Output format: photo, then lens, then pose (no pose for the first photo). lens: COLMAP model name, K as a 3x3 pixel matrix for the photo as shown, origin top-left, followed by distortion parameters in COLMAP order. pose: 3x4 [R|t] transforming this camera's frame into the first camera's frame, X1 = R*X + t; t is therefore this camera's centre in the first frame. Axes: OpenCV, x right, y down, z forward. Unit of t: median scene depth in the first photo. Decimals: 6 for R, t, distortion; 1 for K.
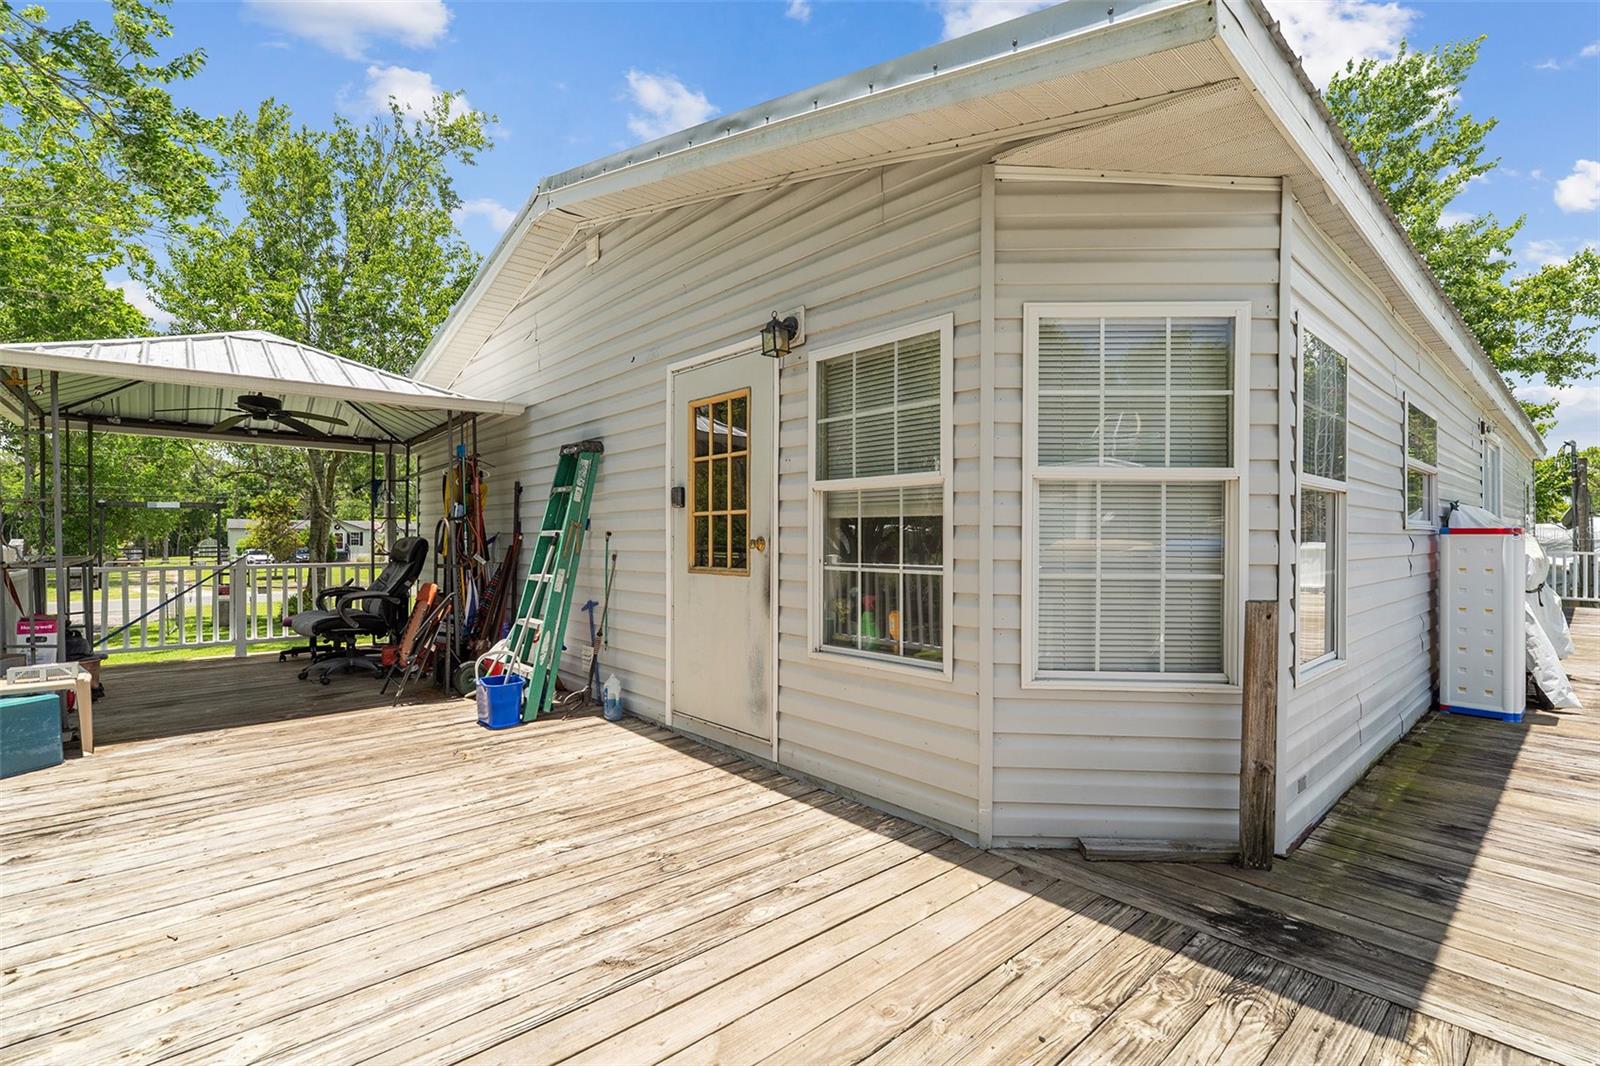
lens RADIAL K [[717.9, 0, 800.0], [0, 717.9, 533.0], [0, 0, 1]] dist [-0.004525, 0.001254]
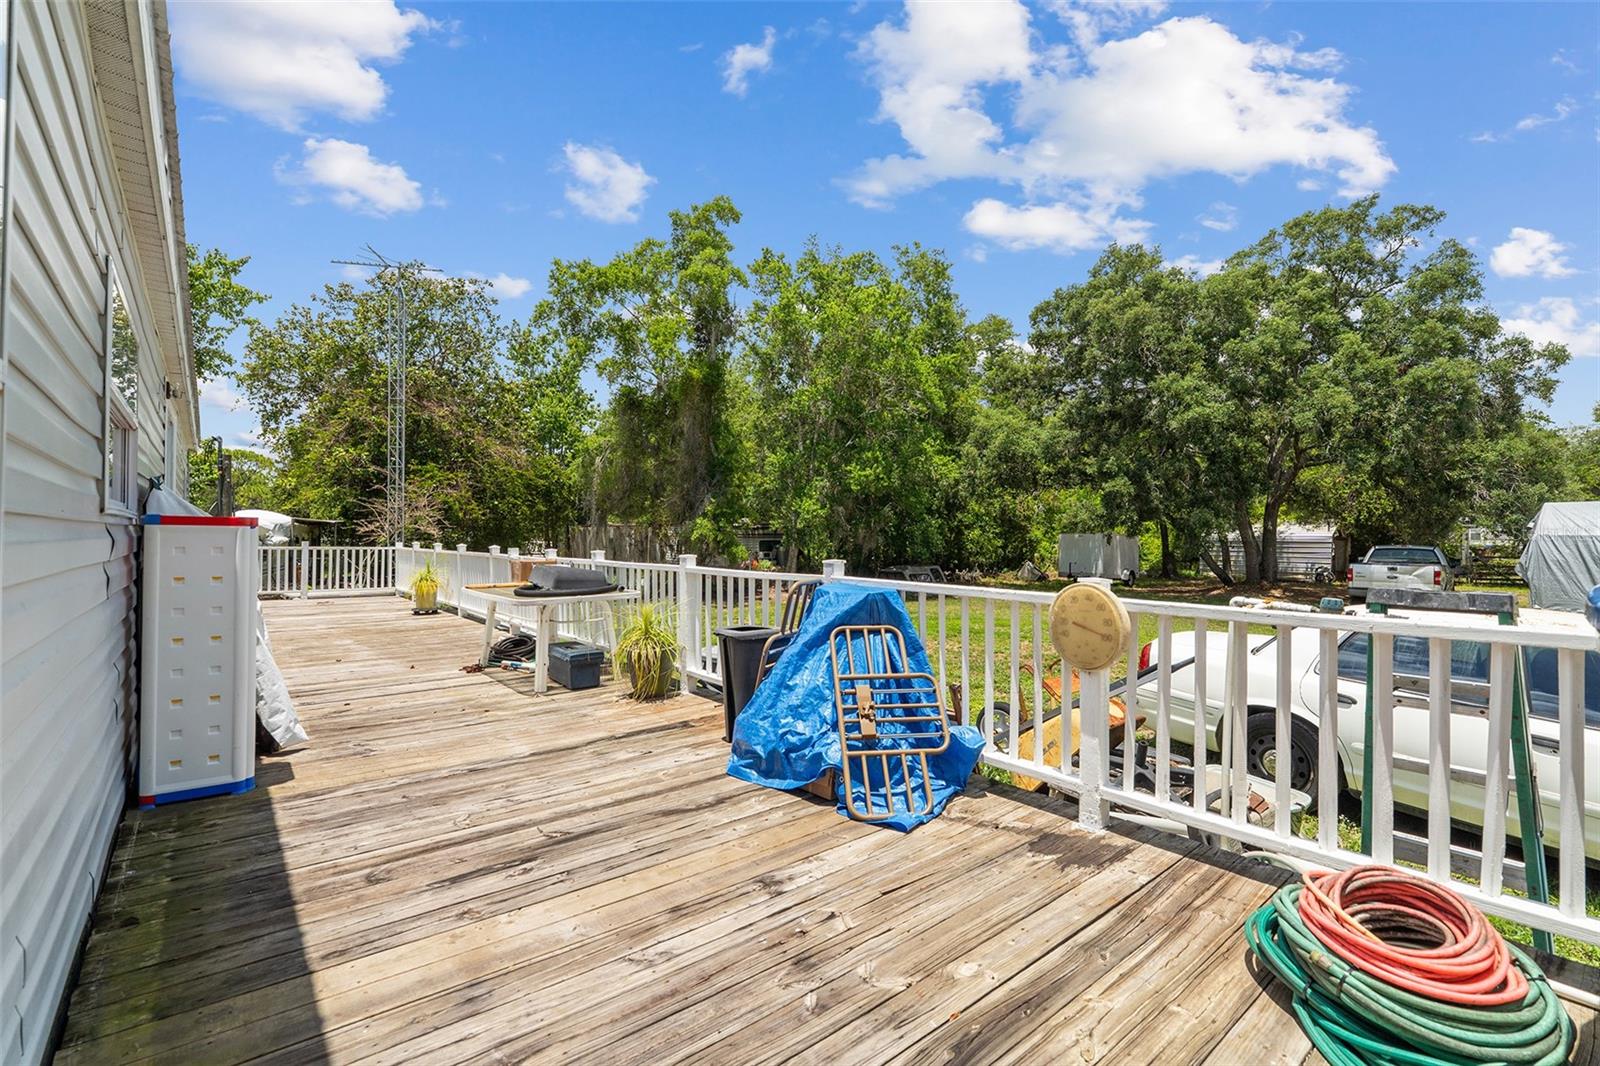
lens RADIAL K [[717.9, 0, 800.0], [0, 717.9, 533.0], [0, 0, 1]] dist [-0.004525, 0.001254]
pose [[0.034479, 0.000511, 0.999405, 0.293596], [-0.011532, 0.999934, -0.000114, 0.002659], [-0.999339, -0.011521, 0.034483, 0.410249]]
